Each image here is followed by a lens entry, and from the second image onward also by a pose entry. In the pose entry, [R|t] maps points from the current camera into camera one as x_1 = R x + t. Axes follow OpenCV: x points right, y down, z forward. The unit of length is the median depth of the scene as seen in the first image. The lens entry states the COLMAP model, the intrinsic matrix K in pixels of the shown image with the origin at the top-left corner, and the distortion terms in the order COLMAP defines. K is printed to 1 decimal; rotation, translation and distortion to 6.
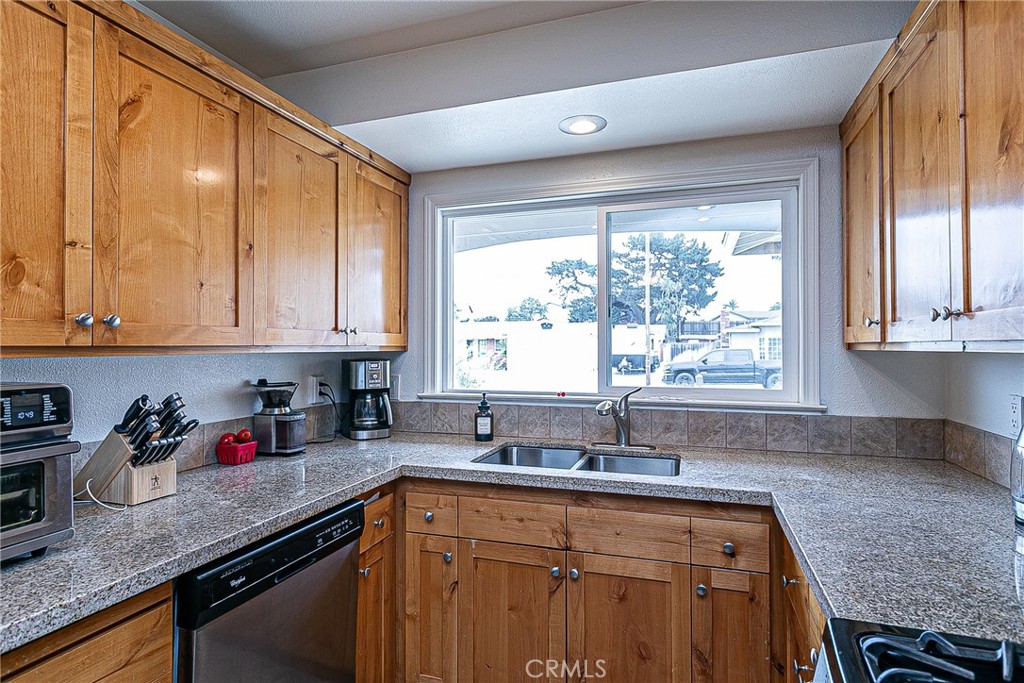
lens RADIAL K [[549.8, 0, 509.9], [0, 549.8, 337.9], [0, 0, 1]] dist [0.000423, 0.001685]
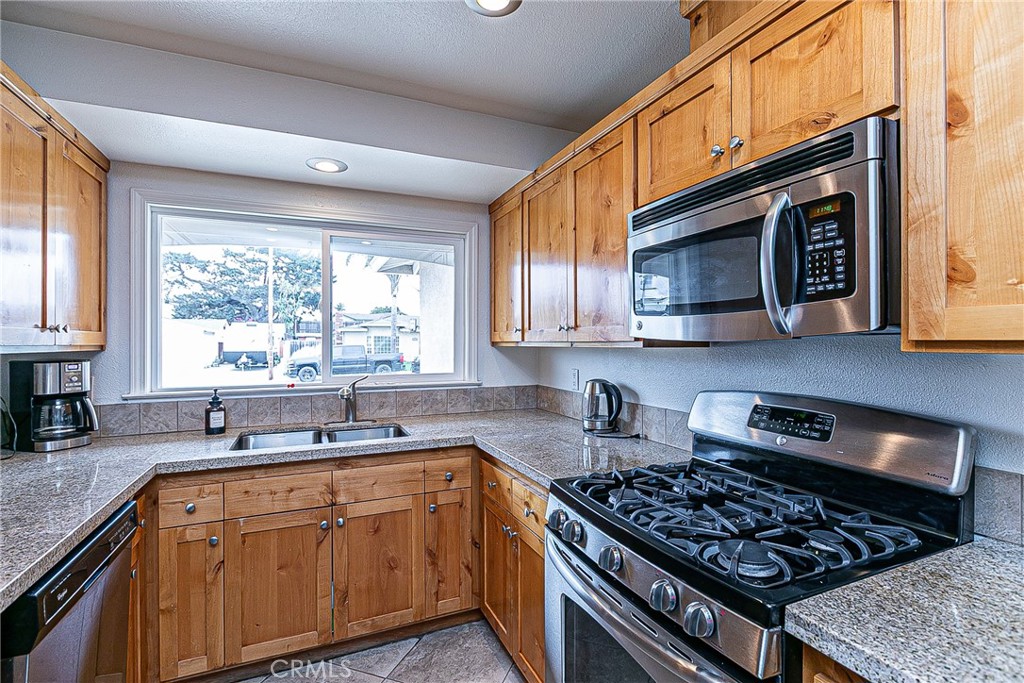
lens RADIAL K [[474.5, 0, 514.3], [0, 474.5, 341.1], [0, 0, 1]] dist [-0.005330, -0.000549]
pose [[0.739458, -0.000241, 0.673202, -0.262872], [-0.007305, 0.999938, 0.008382, -0.004545], [-0.673163, -0.011116, 0.739411, -0.069344]]
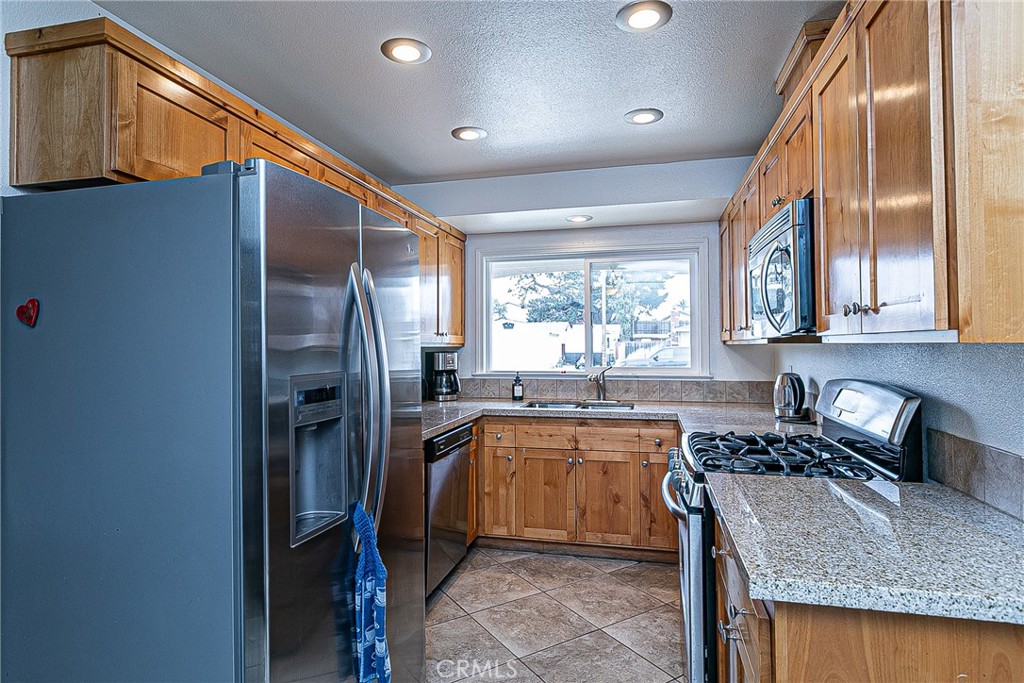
lens RADIAL K [[549.8, 0, 510.2], [0, 549.8, 331.6], [0, 0, 1]] dist [0.000423, 0.001685]
pose [[0.996850, -0.002092, 0.079278, -0.223124], [0.002889, 0.999946, -0.009939, -0.003854], [-0.079253, 0.010137, 0.996803, -0.721167]]
